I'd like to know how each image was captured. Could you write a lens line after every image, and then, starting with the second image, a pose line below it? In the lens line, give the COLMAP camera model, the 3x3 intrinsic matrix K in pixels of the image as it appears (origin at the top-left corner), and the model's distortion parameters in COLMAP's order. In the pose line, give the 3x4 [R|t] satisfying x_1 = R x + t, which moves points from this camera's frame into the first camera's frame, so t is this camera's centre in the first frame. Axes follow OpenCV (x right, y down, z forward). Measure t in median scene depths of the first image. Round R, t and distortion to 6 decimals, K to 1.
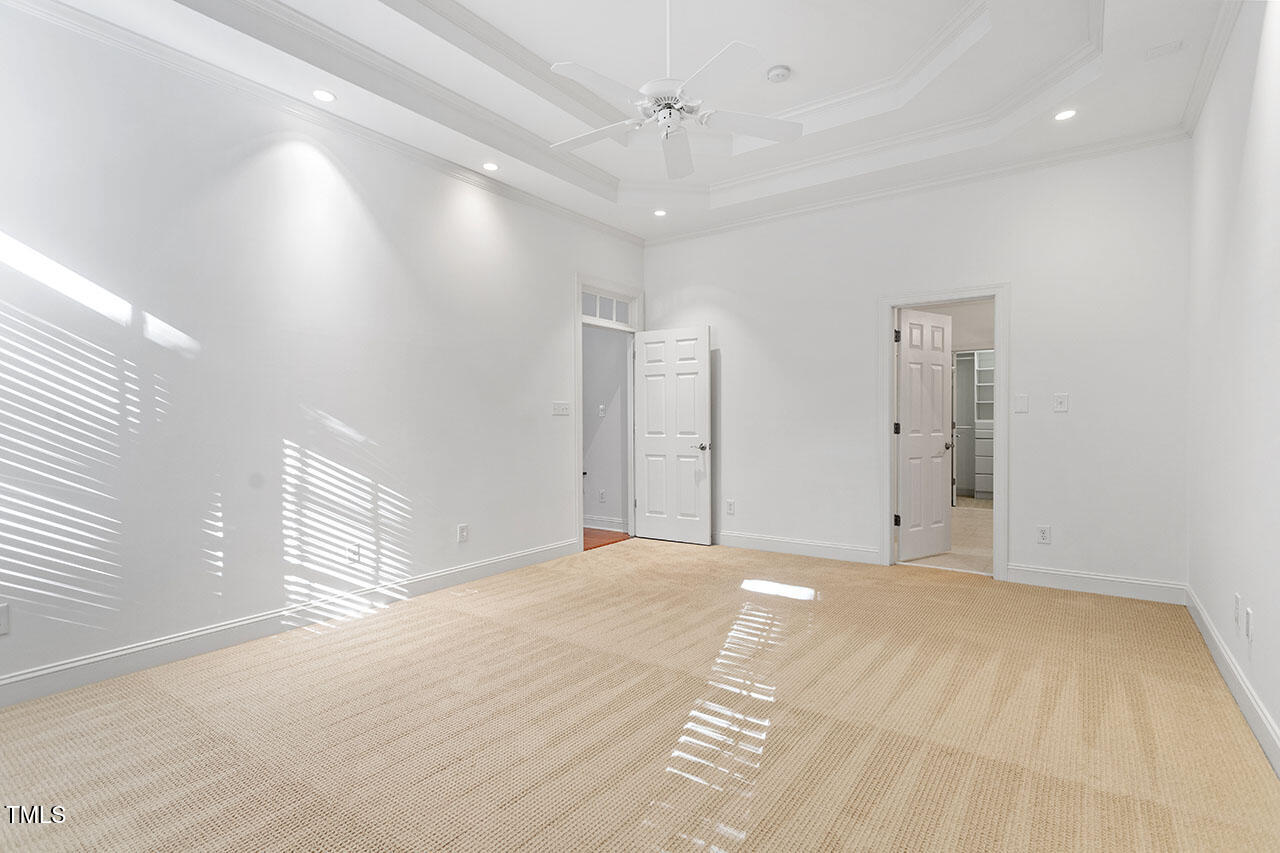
lens RADIAL K [[617.2, 0, 642.0], [0, 617.2, 429.9], [0, 0, 1]] dist [0.003468, 0.000785]
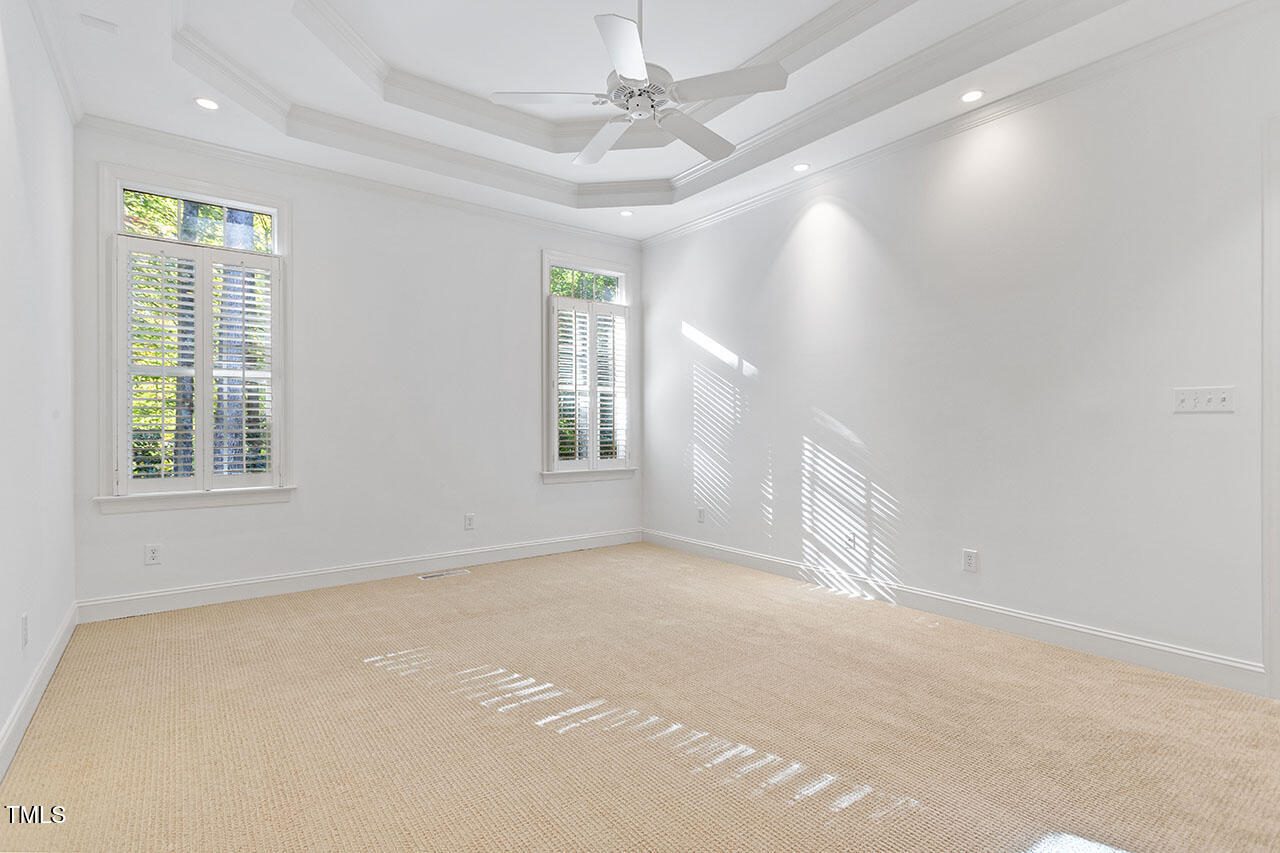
lens RADIAL K [[617.2, 0, 641.7], [0, 617.2, 419.5], [0, 0, 1]] dist [0.003468, 0.000785]
pose [[-0.291698, 0.006225, -0.956490, 0.764211], [-0.007227, 0.999936, 0.008711, -0.028128], [0.956483, 0.009453, -0.291634, 1.018758]]
